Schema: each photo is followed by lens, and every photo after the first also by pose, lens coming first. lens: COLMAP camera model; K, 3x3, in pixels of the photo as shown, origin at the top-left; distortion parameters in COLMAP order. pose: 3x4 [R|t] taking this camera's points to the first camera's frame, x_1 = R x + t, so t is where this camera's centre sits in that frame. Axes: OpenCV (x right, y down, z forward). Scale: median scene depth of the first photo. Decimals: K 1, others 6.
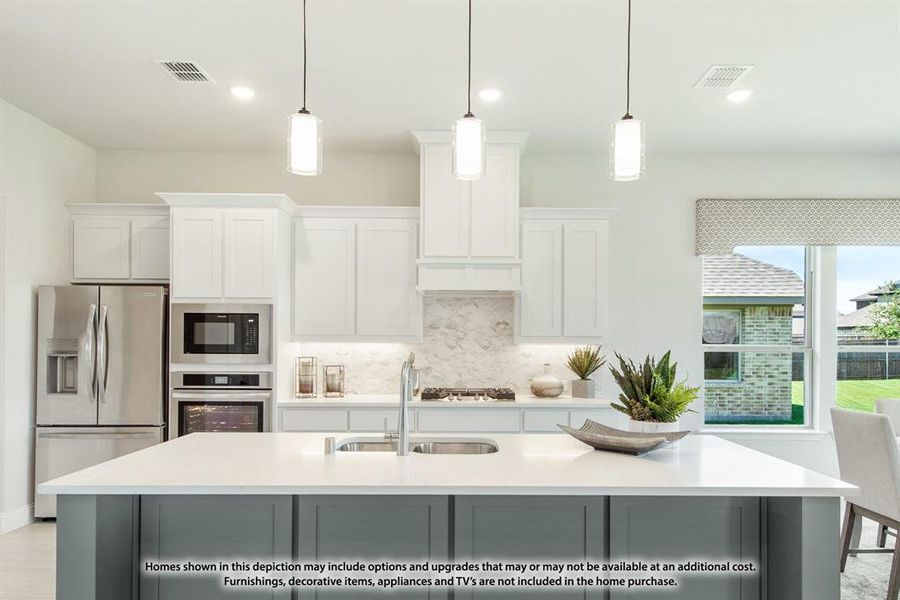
lens RADIAL K [[578.0, 0, 462.0], [0, 578.0, 345.5], [0, 0, 1]] dist [0.021836, -0.002817]
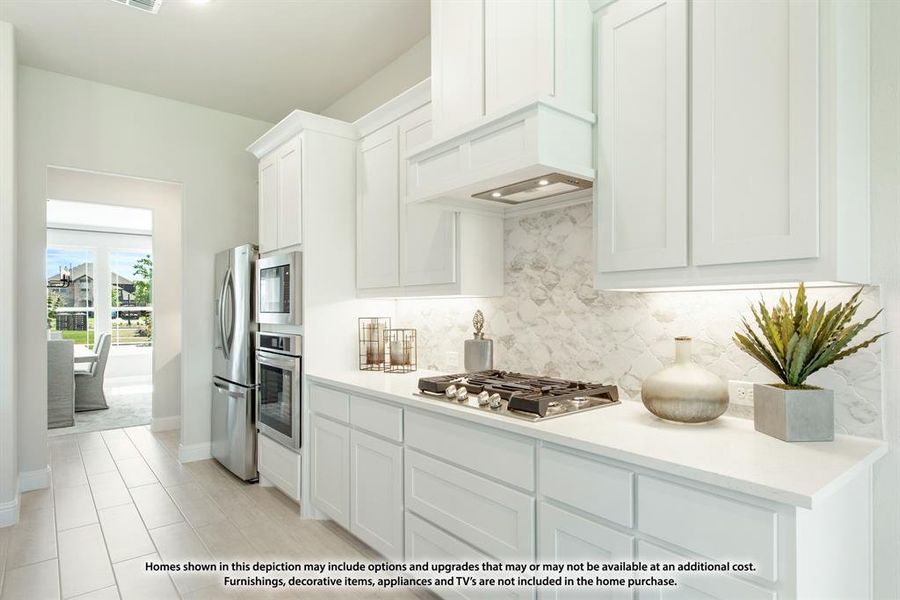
lens RADIAL K [[501.3, 0, 464.9], [0, 501.3, 309.8], [0, 0, 1]] dist [0.012302, -0.001259]
pose [[0.642464, -0.005988, -0.766293, 0.330864], [0.007238, 0.999972, -0.001745, 0.011920], [0.766282, -0.004425, 0.642489, 0.673010]]
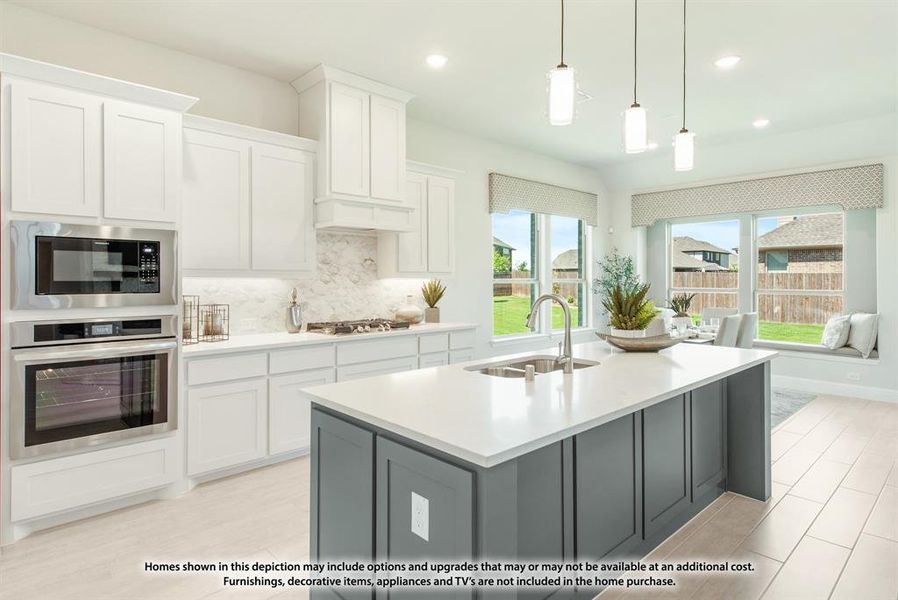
lens RADIAL K [[496.2, 0, 466.0], [0, 496.2, 282.5], [0, 0, 1]] dist [0.015482, -0.003753]
pose [[0.724679, -0.010727, 0.689003, -0.475680], [0.007152, 0.999942, 0.008046, -0.001824], [-0.689049, -0.000902, 0.724714, 0.203035]]
